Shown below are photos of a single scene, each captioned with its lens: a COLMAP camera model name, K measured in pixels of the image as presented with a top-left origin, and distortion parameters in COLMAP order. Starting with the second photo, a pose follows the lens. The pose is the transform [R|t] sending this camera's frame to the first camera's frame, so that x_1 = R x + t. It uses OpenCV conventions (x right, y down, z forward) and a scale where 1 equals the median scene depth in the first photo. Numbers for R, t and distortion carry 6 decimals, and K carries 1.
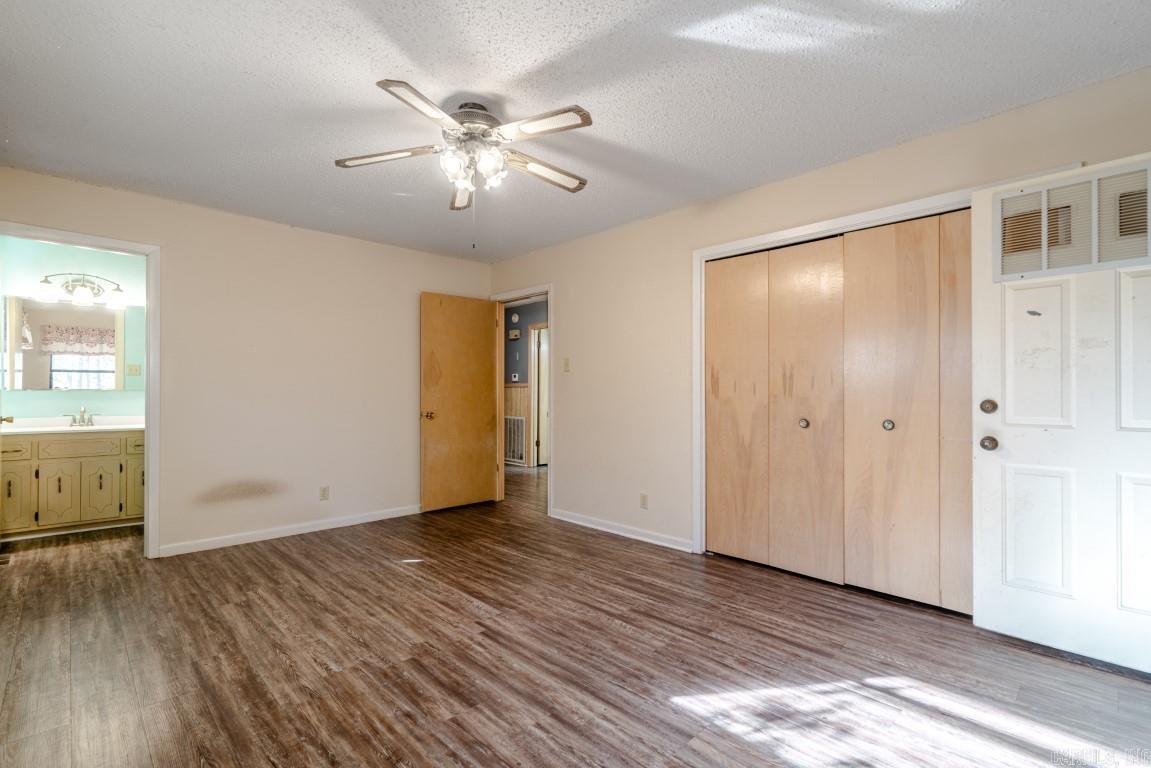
lens RADIAL K [[526.3, 0, 576.1], [0, 526.3, 388.4], [0, 0, 1]] dist [-0.007088, 0.001862]
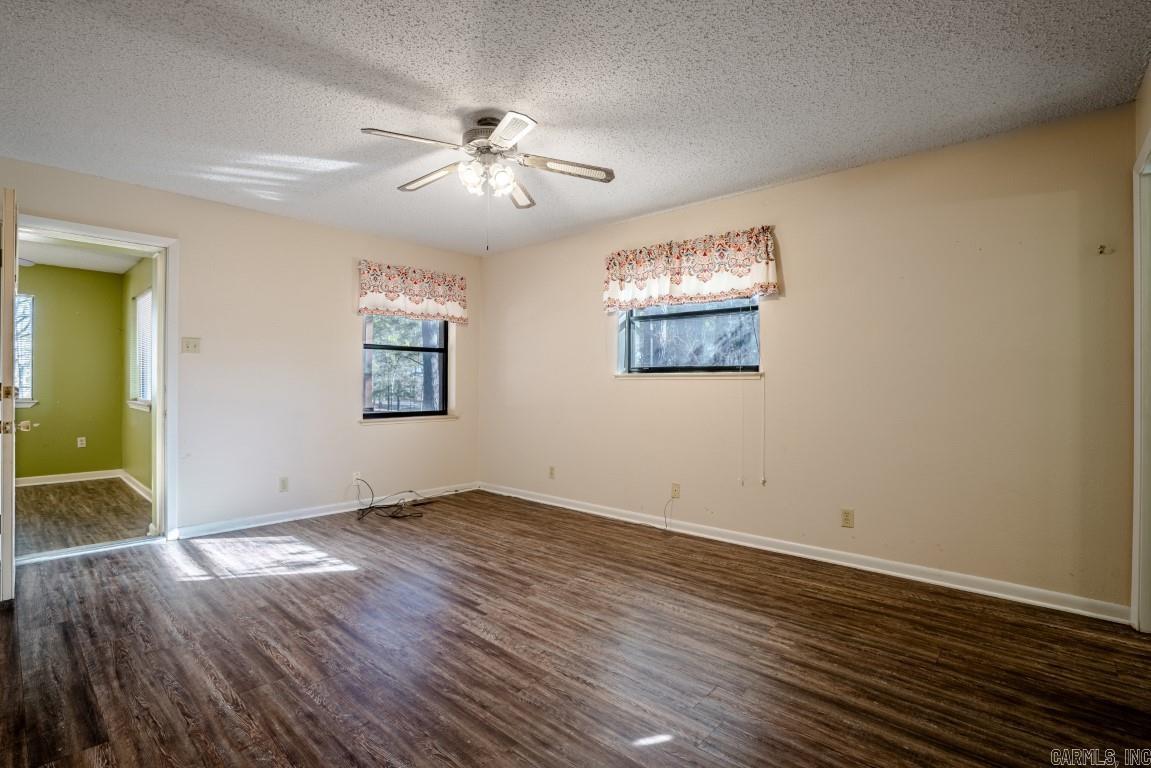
lens RADIAL K [[526.3, 0, 575.1], [0, 526.3, 383.3], [0, 0, 1]] dist [-0.007088, 0.001862]
pose [[-0.997320, -0.001924, -0.073134, -0.298003], [-0.001166, 0.999945, -0.010407, 0.018108], [0.073150, -0.010294, -0.997268, 2.101657]]
